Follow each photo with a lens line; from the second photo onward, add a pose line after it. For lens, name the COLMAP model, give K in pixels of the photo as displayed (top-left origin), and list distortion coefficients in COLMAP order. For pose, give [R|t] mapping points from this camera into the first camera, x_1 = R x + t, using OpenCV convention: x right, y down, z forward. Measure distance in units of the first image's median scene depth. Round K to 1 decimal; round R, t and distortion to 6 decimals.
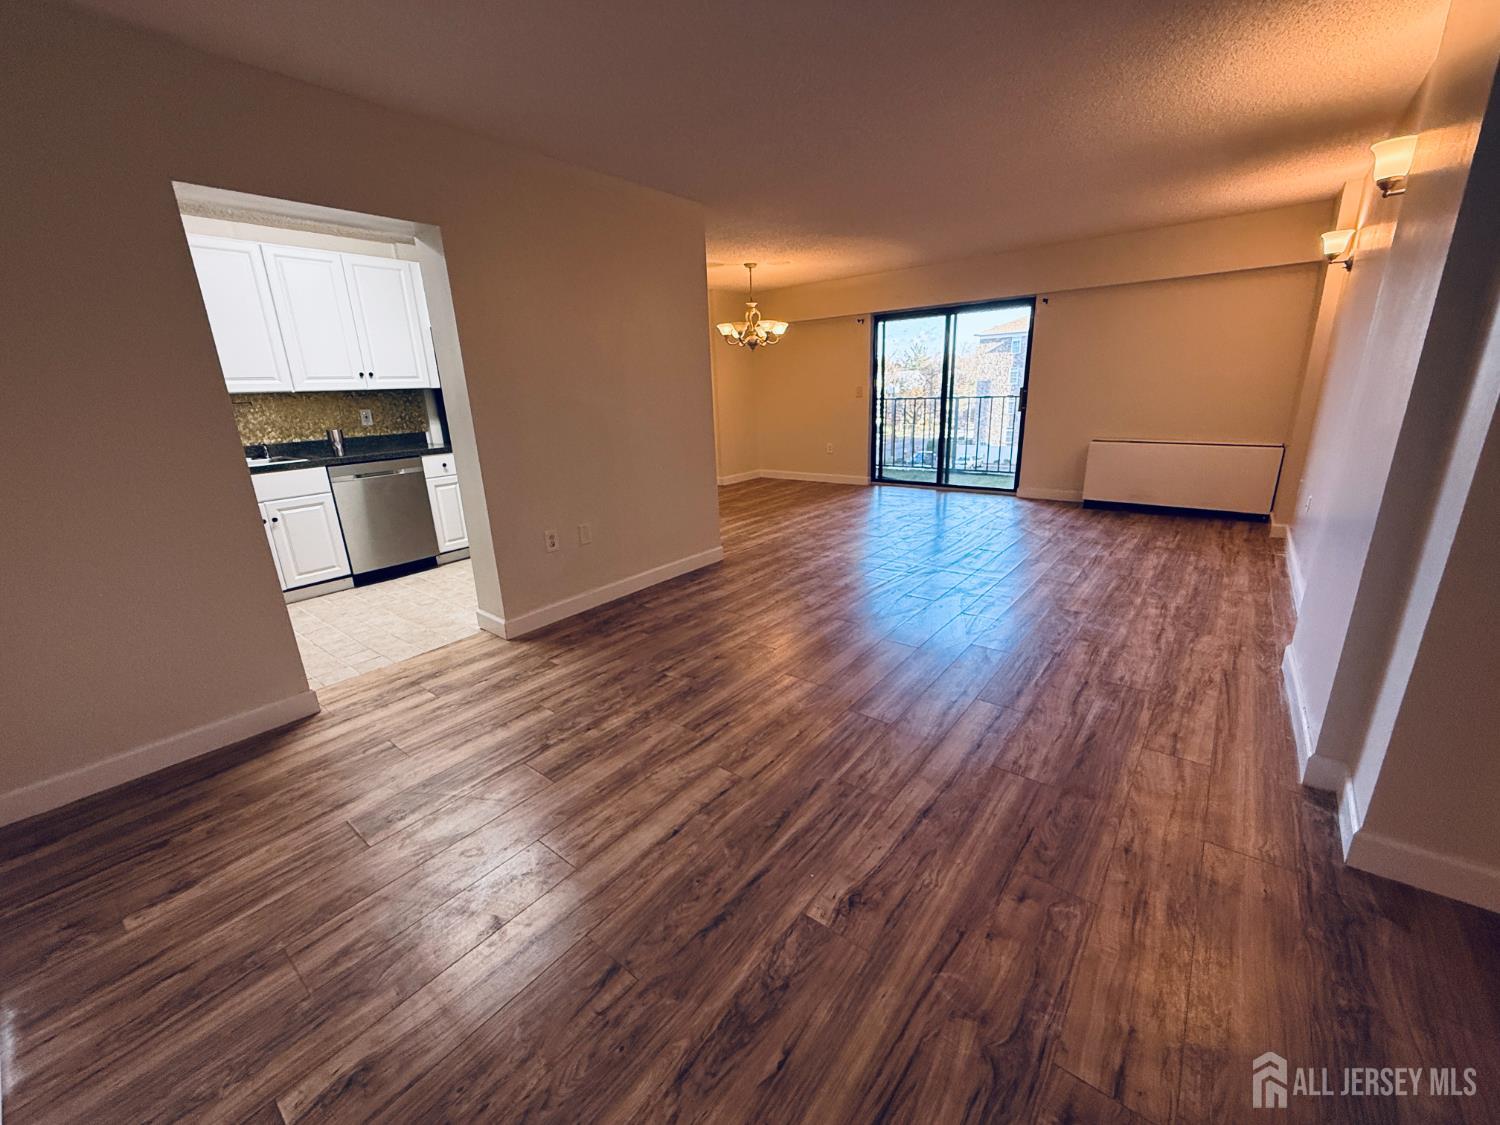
lens RADIAL K [[597.9, 0, 748.0], [0, 597.9, 565.1], [0, 0, 1]] dist [-0.000942, -0.000083]
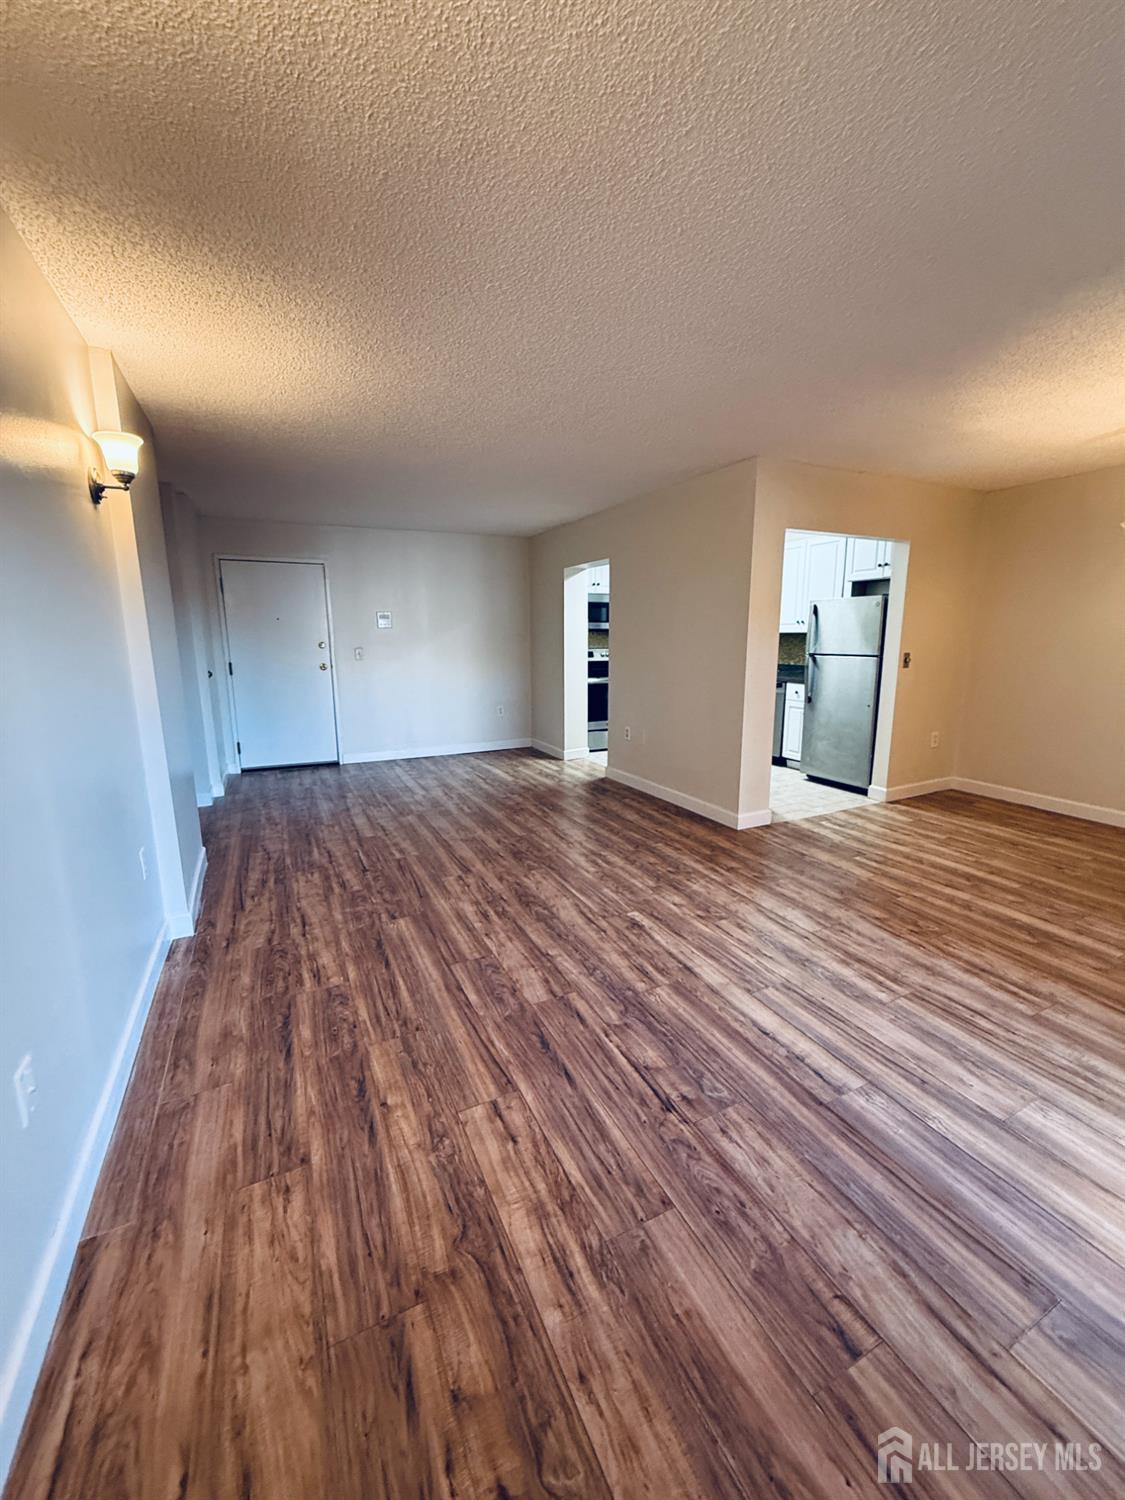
lens RADIAL K [[597.9, 0, 562.5], [0, 597.9, 750.0], [0, 0, 1]] dist [-0.000942, -0.000083]
pose [[-0.427537, 0.210028, -0.879261, 1.234651], [-0.238870, 0.911820, 0.333954, -0.525916], [0.871868, 0.352807, -0.339668, 1.515728]]
